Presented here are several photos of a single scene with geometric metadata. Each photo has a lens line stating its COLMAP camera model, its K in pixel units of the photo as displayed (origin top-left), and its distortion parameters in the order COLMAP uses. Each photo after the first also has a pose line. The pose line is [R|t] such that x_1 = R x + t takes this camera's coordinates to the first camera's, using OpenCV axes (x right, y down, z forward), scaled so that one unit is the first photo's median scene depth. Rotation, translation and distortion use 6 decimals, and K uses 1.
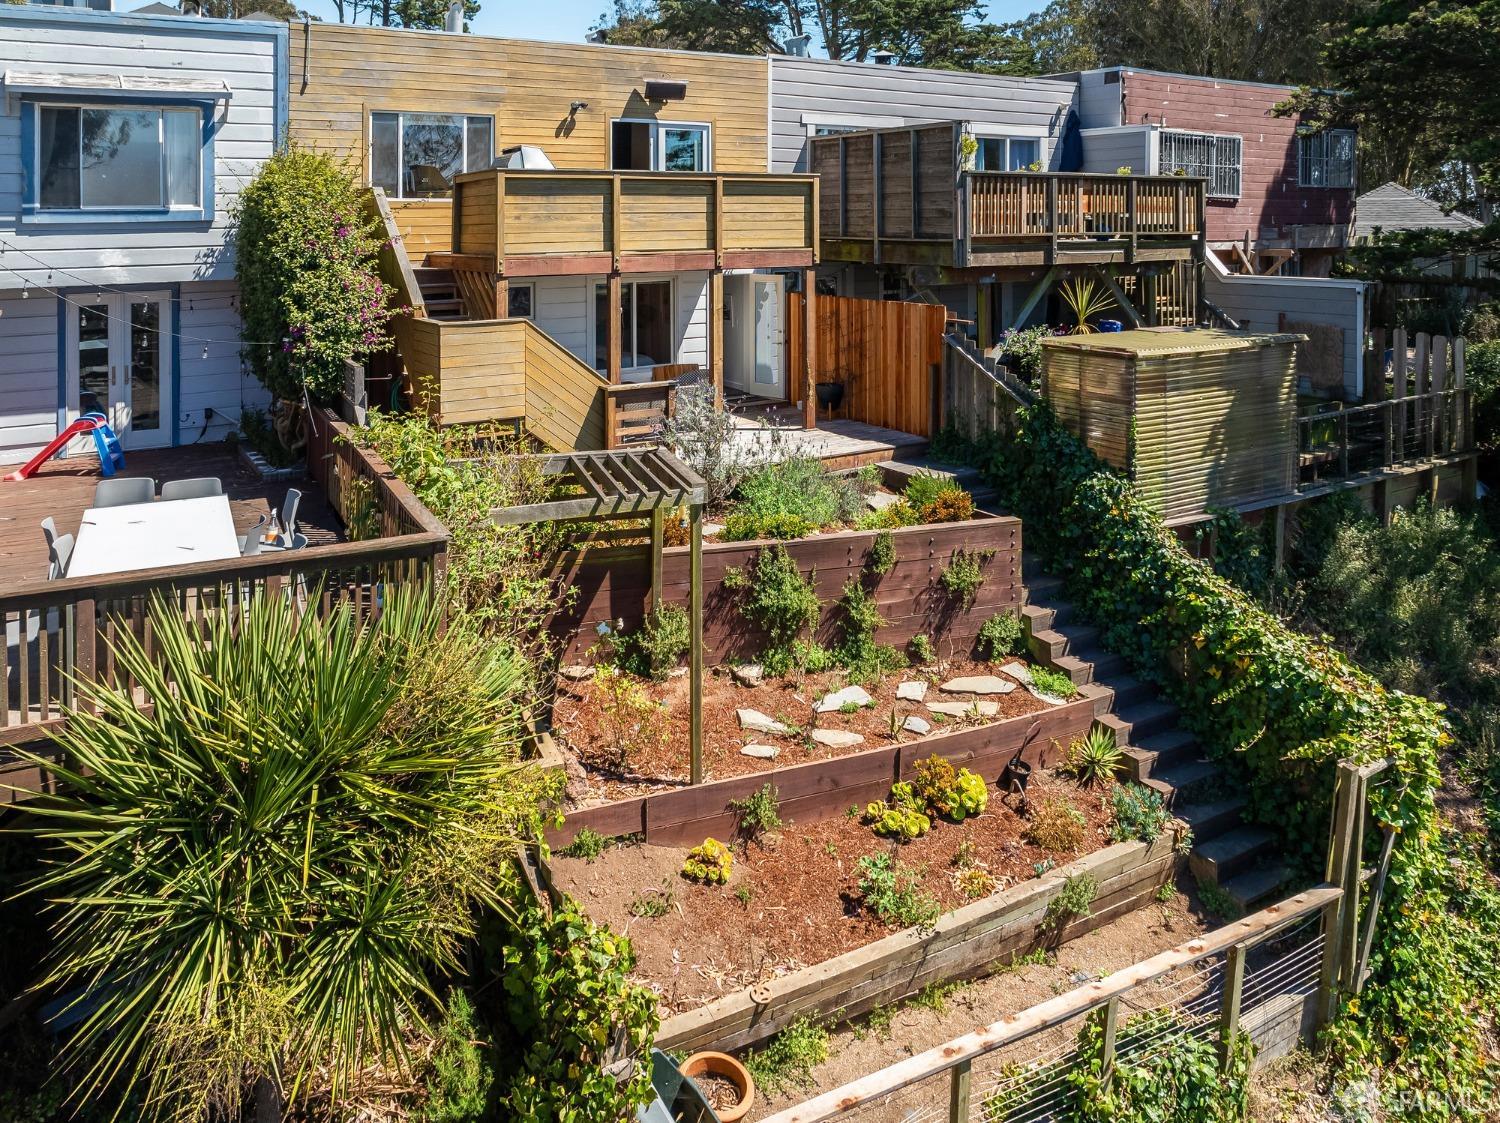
lens RADIAL K [[1038.5, 0, 749.1], [0, 1038.5, 352.9], [0, 0, 1]] dist [-0.009684, -0.003223]
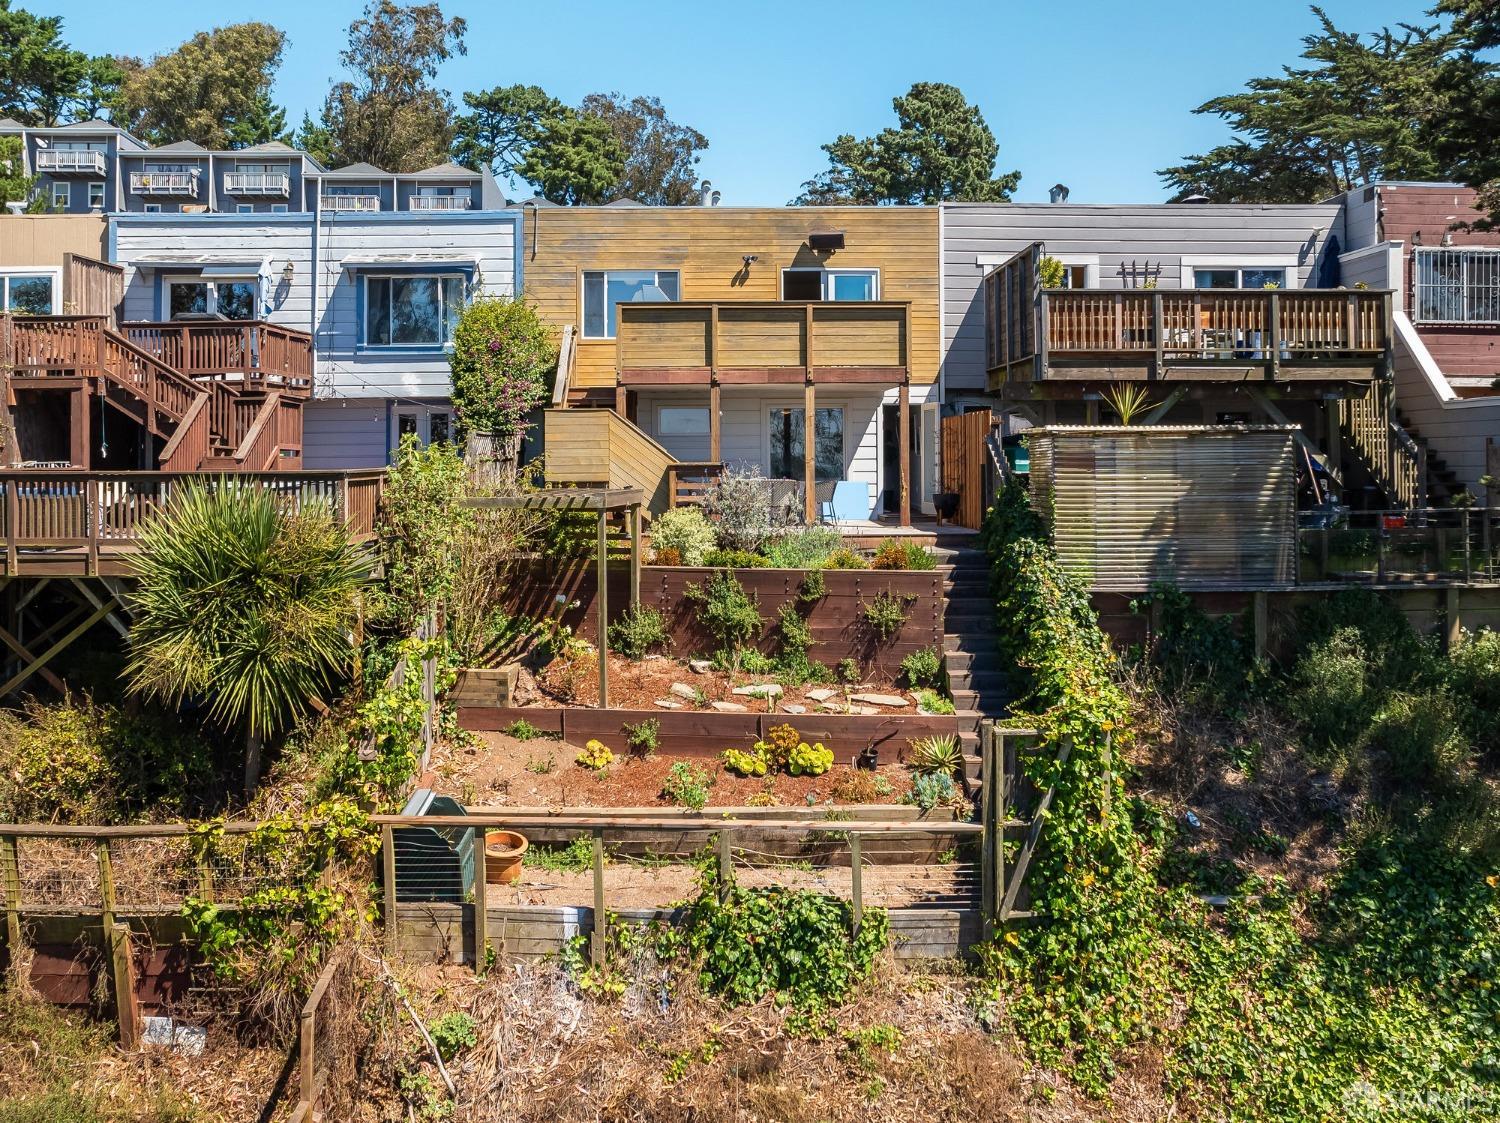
lens RADIAL K [[1069.9, 0, 750.0], [0, 1069.9, 561.5], [0, 0, 1]] dist [-0.000303, -0.004202]
pose [[0.892253, 0.052002, -0.448530, 0.487503], [-0.049741, 0.998620, 0.016829, 0.111560], [0.448787, 0.007294, 0.893609, -0.140668]]
